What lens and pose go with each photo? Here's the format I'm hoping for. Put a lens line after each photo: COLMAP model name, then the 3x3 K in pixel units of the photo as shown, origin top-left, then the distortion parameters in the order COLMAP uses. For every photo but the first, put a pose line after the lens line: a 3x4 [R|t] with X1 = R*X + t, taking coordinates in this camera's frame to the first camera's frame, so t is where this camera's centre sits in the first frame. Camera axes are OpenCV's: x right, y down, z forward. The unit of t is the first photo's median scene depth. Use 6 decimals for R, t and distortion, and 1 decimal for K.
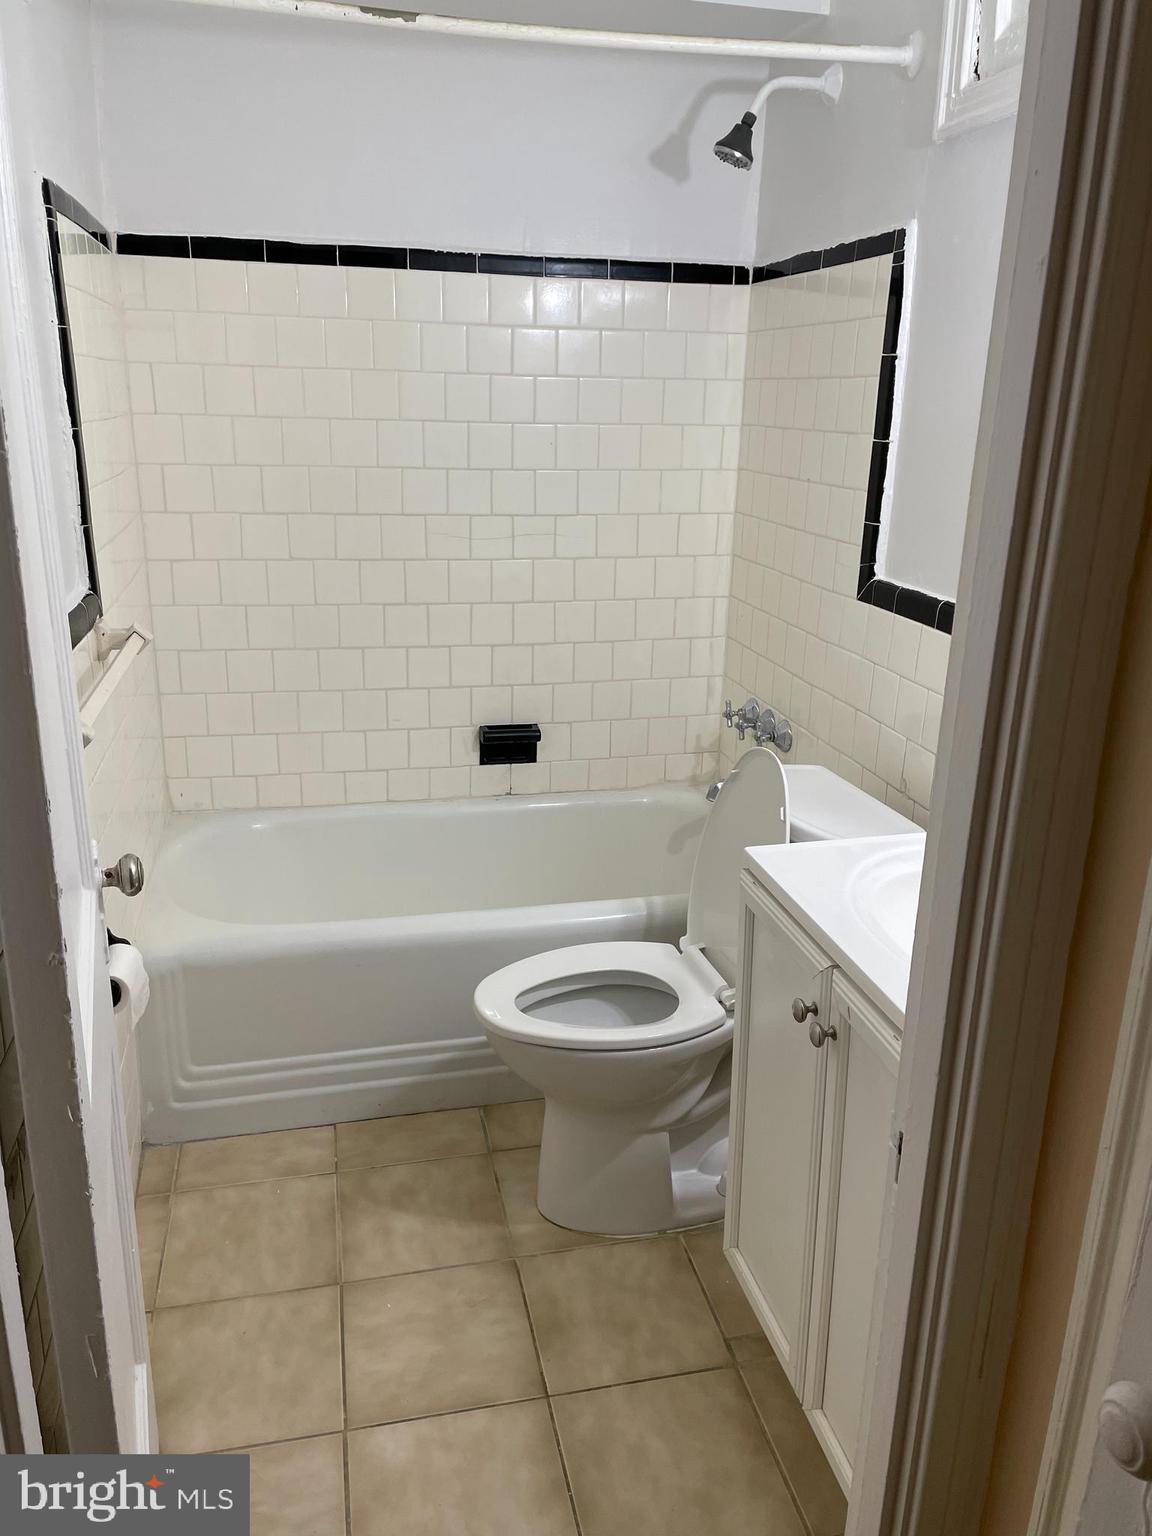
lens RADIAL K [[1162.4, 0, 585.8], [0, 1162.4, 771.7], [0, 0, 1]] dist [0.092599, -0.113068]
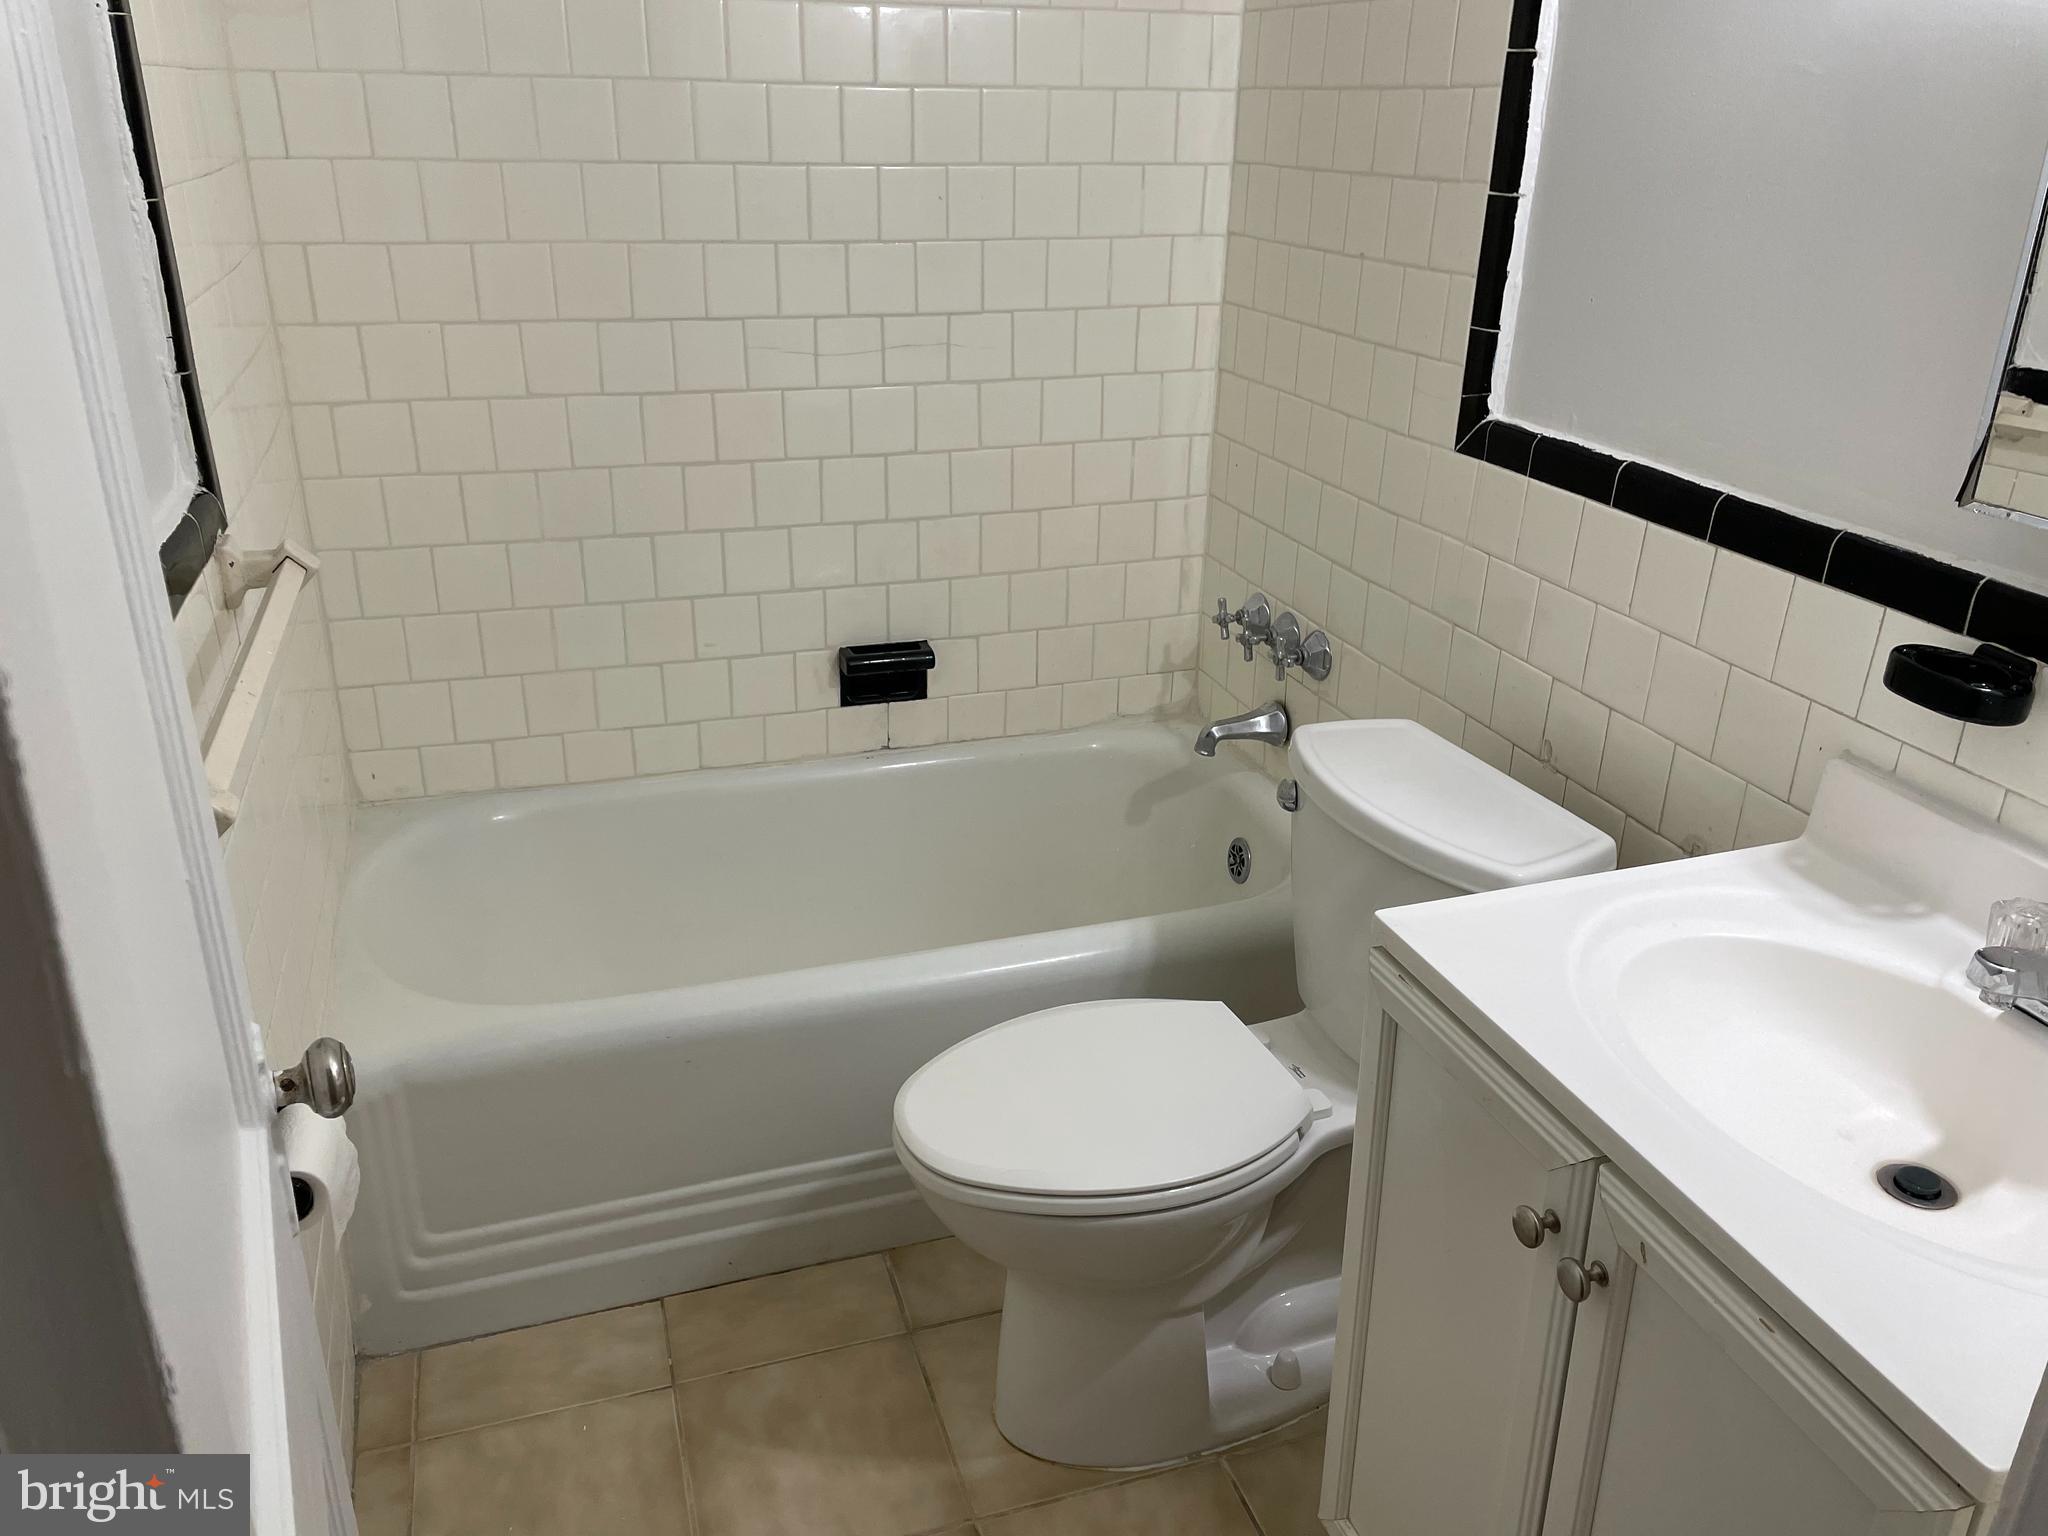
lens RADIAL K [[1549.9, 0, 1025.4], [0, 1549.9, 761.4], [0, 0, 1]] dist [0.092599, -0.113068]
pose [[0.996339, -0.040039, 0.075539, -0.072936], [0.033246, 0.995464, 0.089142, -0.065181], [-0.078765, -0.086304, 0.993150, 0.168270]]
